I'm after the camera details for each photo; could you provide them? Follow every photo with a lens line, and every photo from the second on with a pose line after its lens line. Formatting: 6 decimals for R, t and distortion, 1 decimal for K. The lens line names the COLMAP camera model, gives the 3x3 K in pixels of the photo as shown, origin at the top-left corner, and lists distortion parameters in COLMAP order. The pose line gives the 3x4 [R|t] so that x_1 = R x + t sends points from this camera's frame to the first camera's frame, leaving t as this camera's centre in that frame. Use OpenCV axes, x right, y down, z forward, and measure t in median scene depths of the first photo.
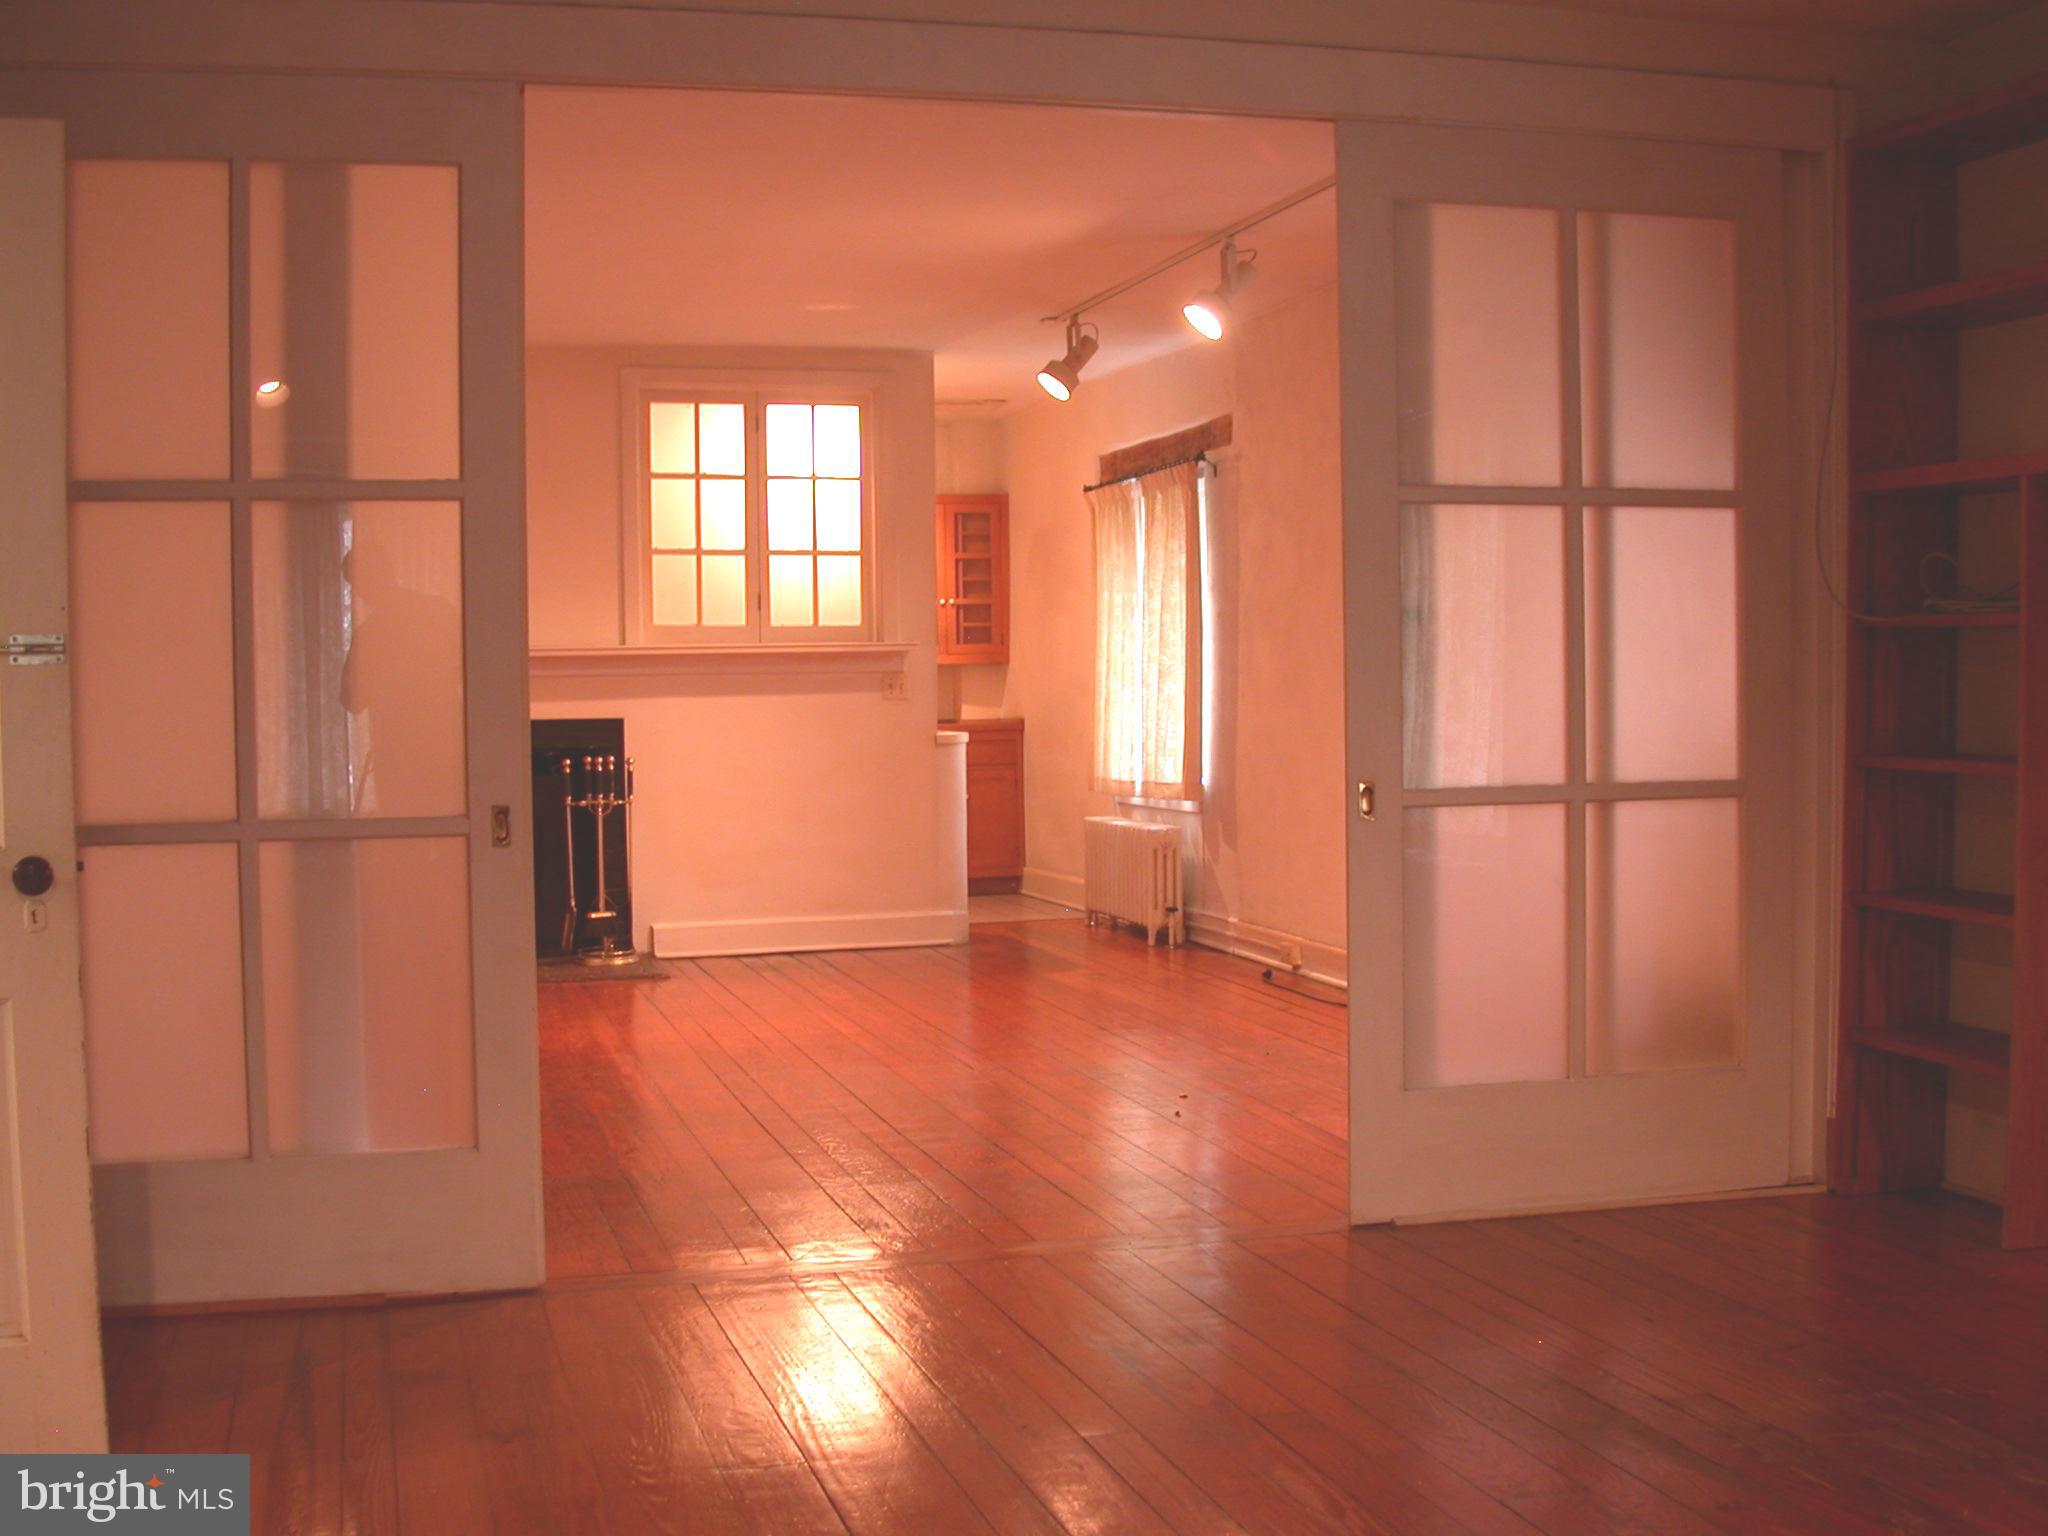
lens RADIAL K [[2501.5, 0, 1022.7], [0, 2501.5, 762.7], [0, 0, 1]] dist [-0.157150, 0.000000]
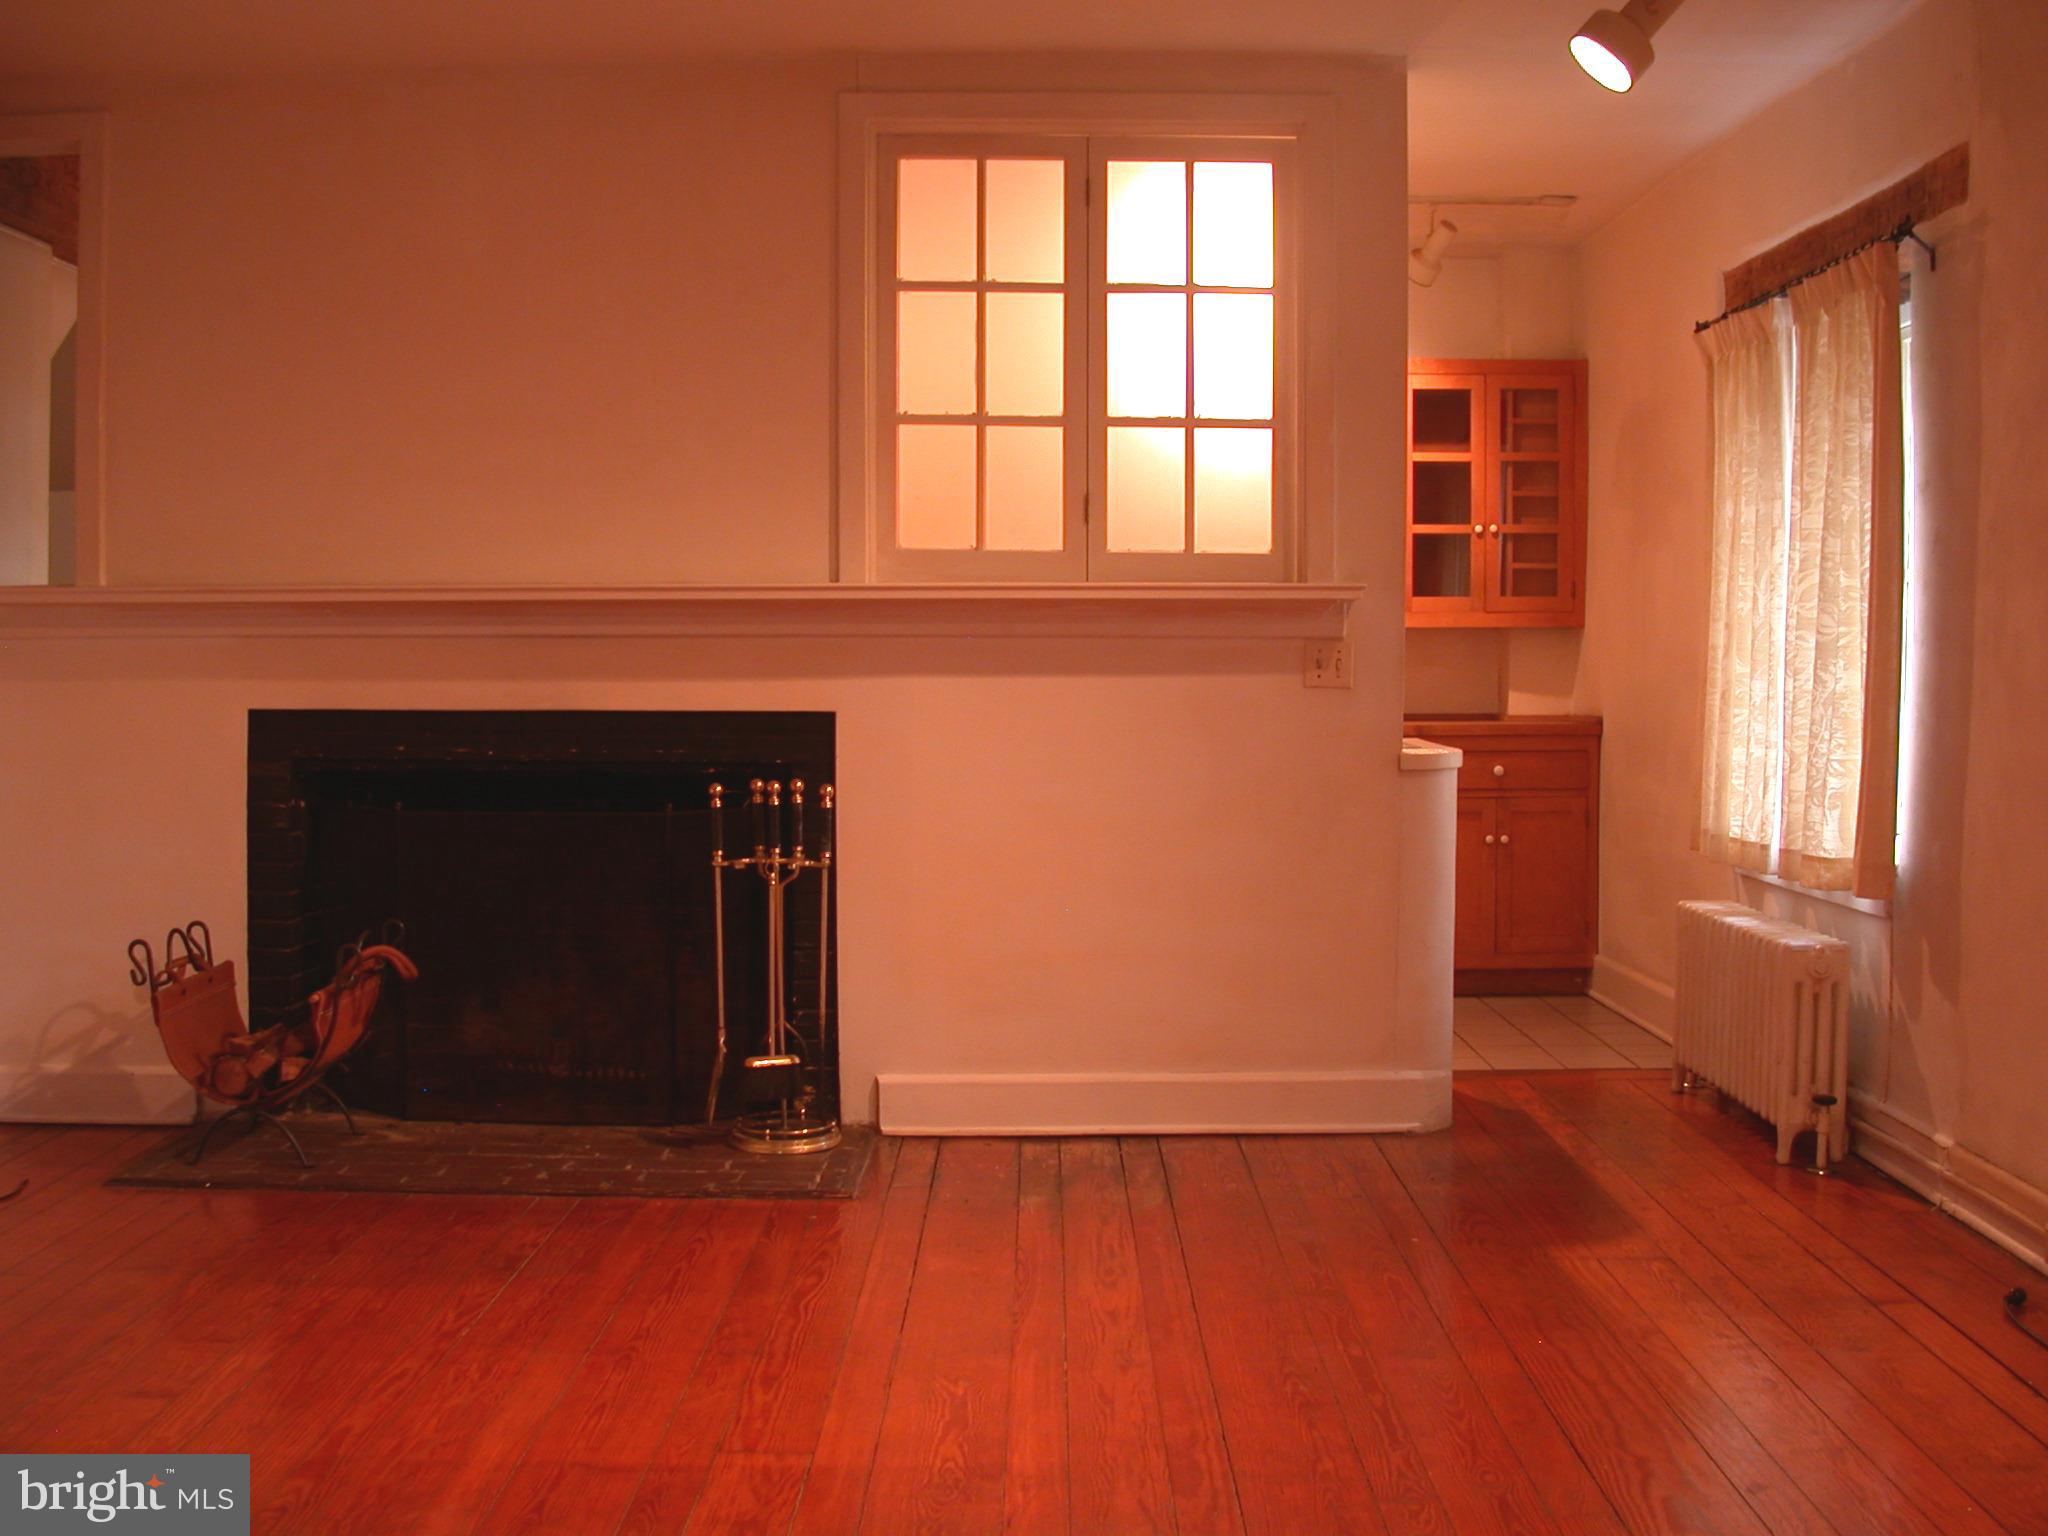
lens RADIAL K [[2501.5, 0, 1030.5], [0, 2501.5, 779.9], [0, 0, 1]] dist [-0.157150, 0.000000]
pose [[0.964795, 0.030004, -0.261284, 0.030875], [-0.024333, 0.999393, 0.024912, -0.017280], [0.261873, -0.017677, 0.964940, 0.454019]]
